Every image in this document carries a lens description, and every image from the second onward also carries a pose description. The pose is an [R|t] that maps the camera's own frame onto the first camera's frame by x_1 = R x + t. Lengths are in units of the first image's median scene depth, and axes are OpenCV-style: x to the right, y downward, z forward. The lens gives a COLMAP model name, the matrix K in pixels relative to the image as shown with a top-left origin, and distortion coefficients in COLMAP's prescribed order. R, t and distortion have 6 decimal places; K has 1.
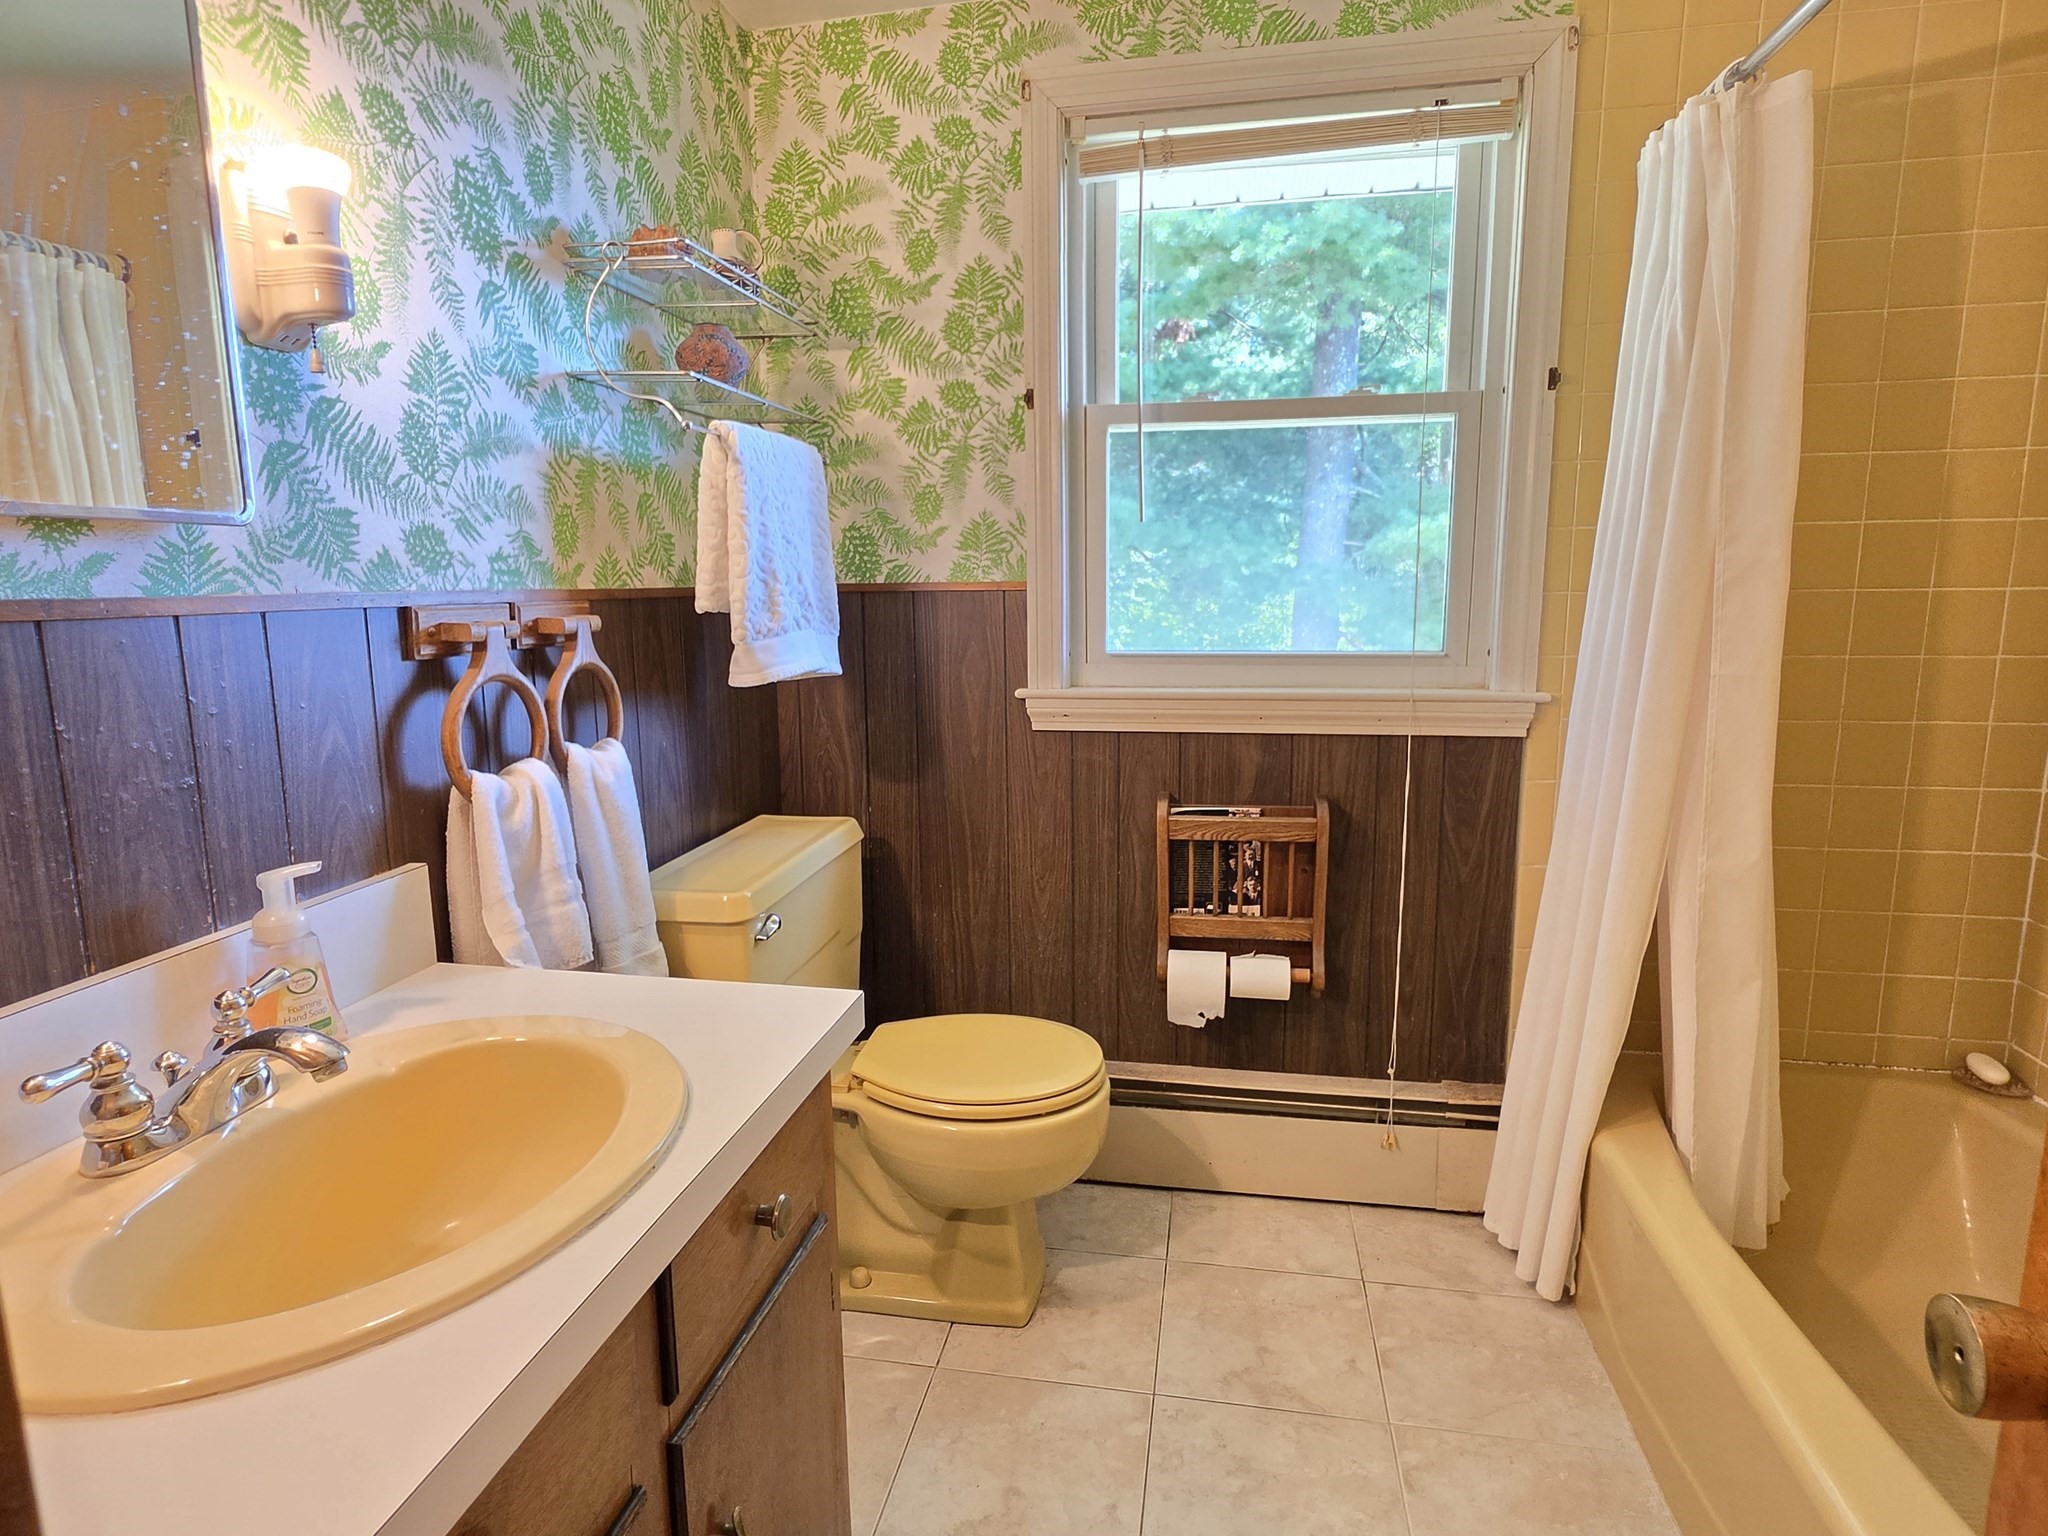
lens RADIAL K [[1124.5, 0, 1017.7], [0, 1124.5, 768.0], [0, 0, 1]] dist [-0.005798, 0.002536]
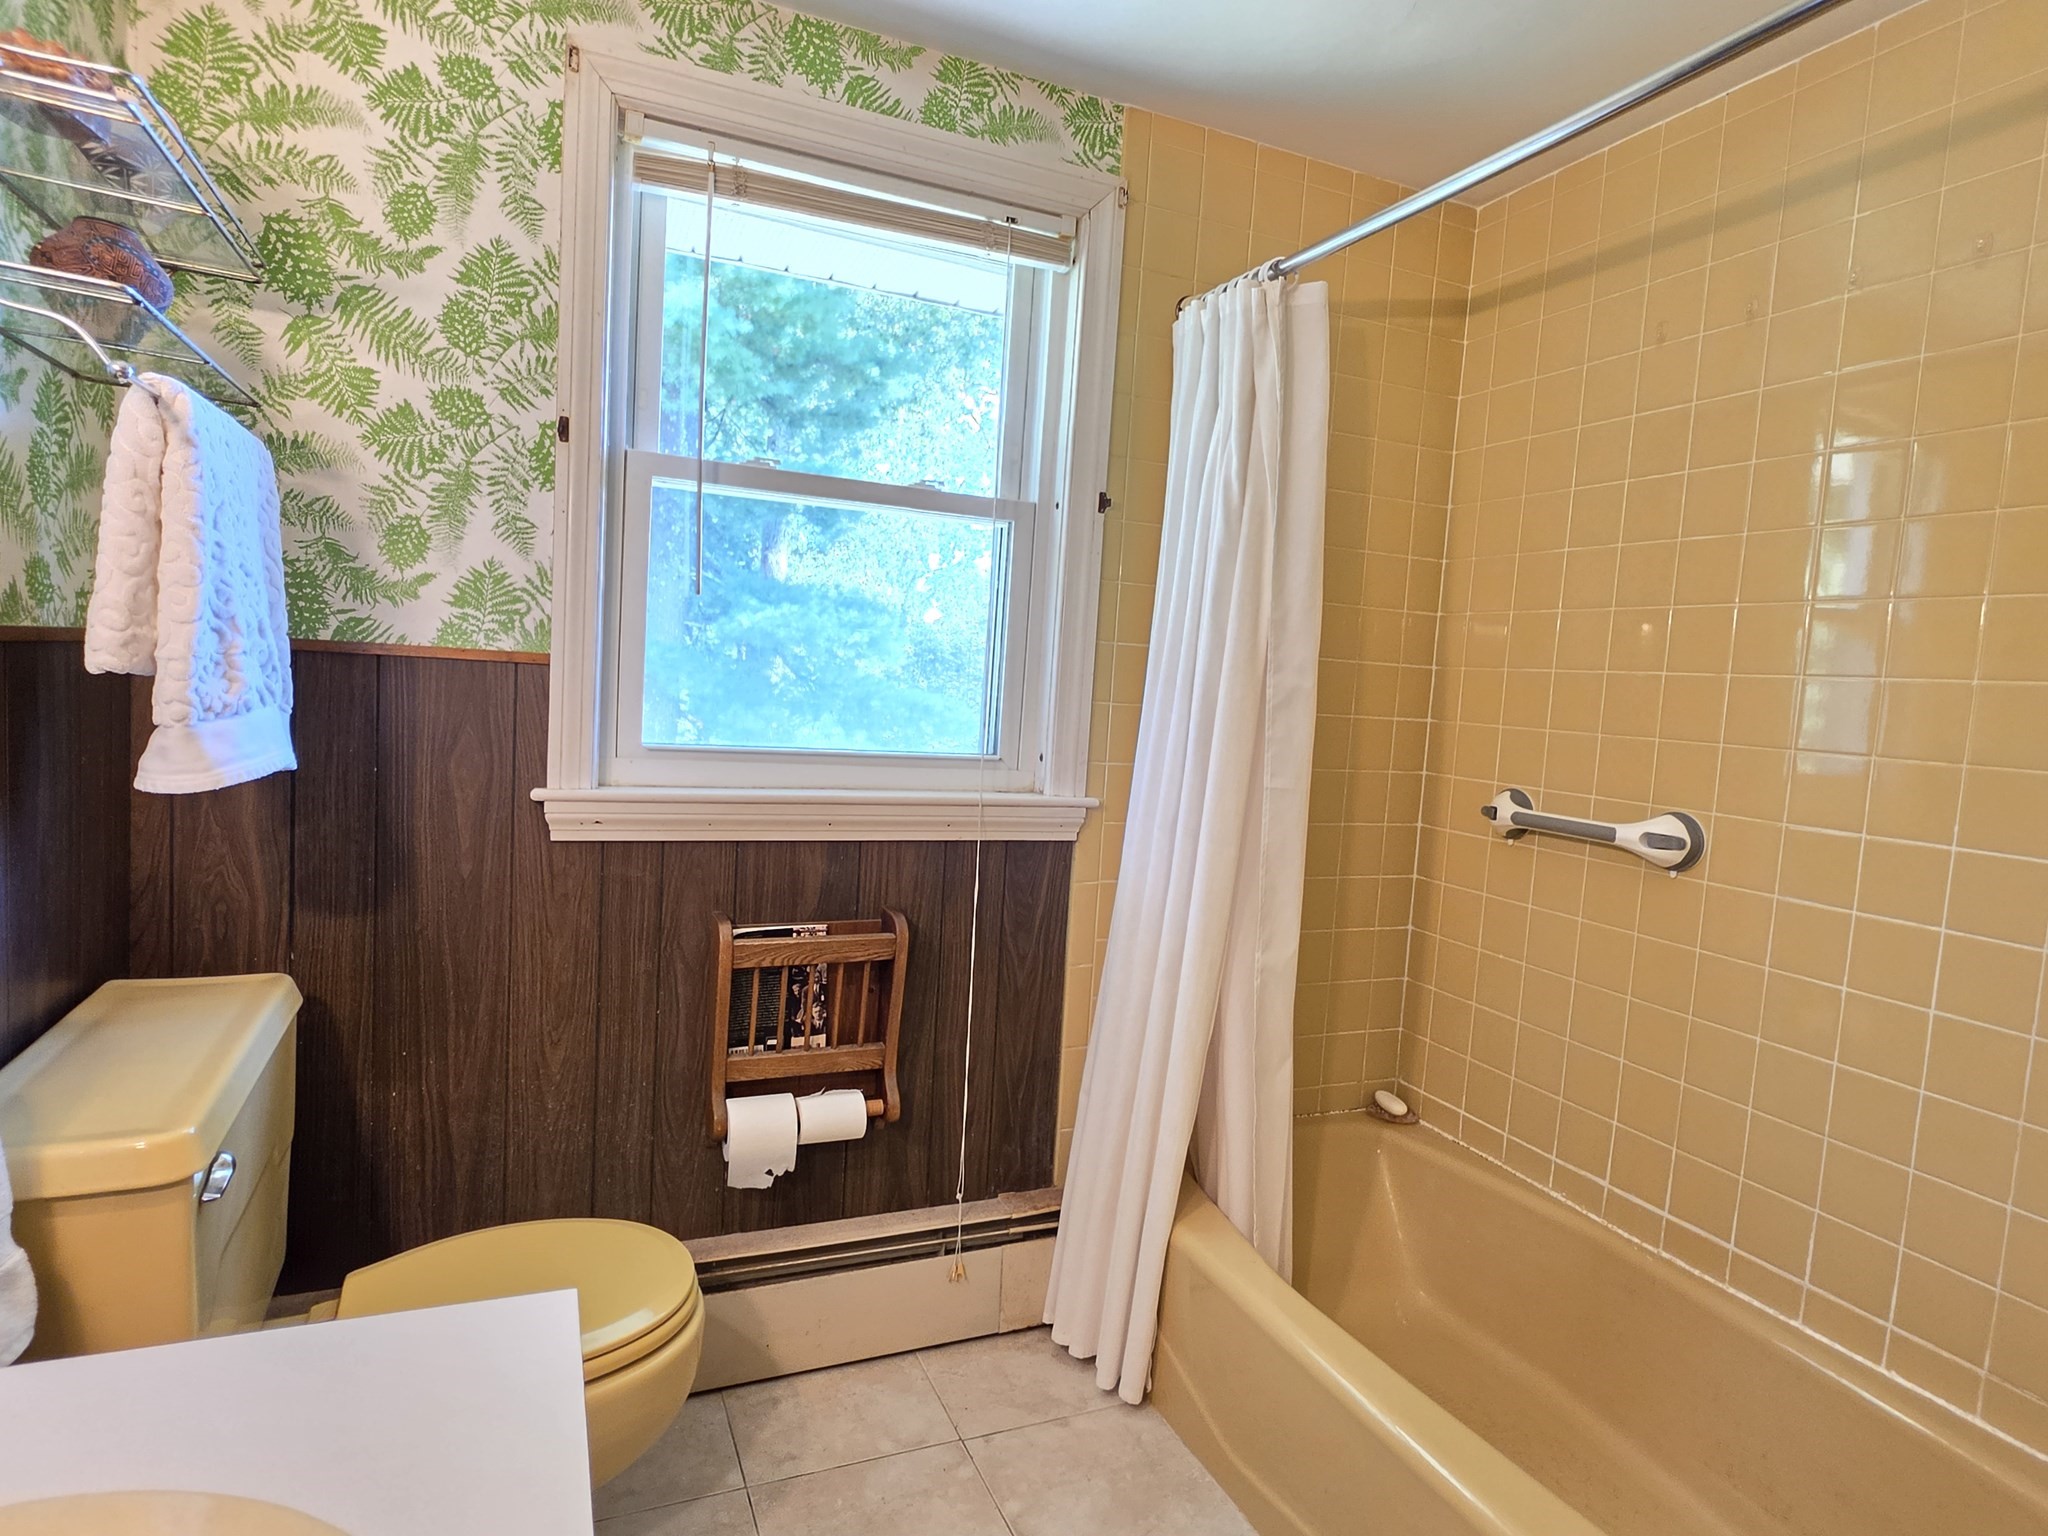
lens RADIAL K [[1124.5, 0, 1022.2], [0, 1124.5, 767.7], [0, 0, 1]] dist [-0.005798, 0.002536]
pose [[0.827772, 0.017565, 0.560790, -0.162964], [0.021372, 0.997797, -0.062800, -0.029737], [-0.560657, 0.063969, 0.825573, 0.169518]]
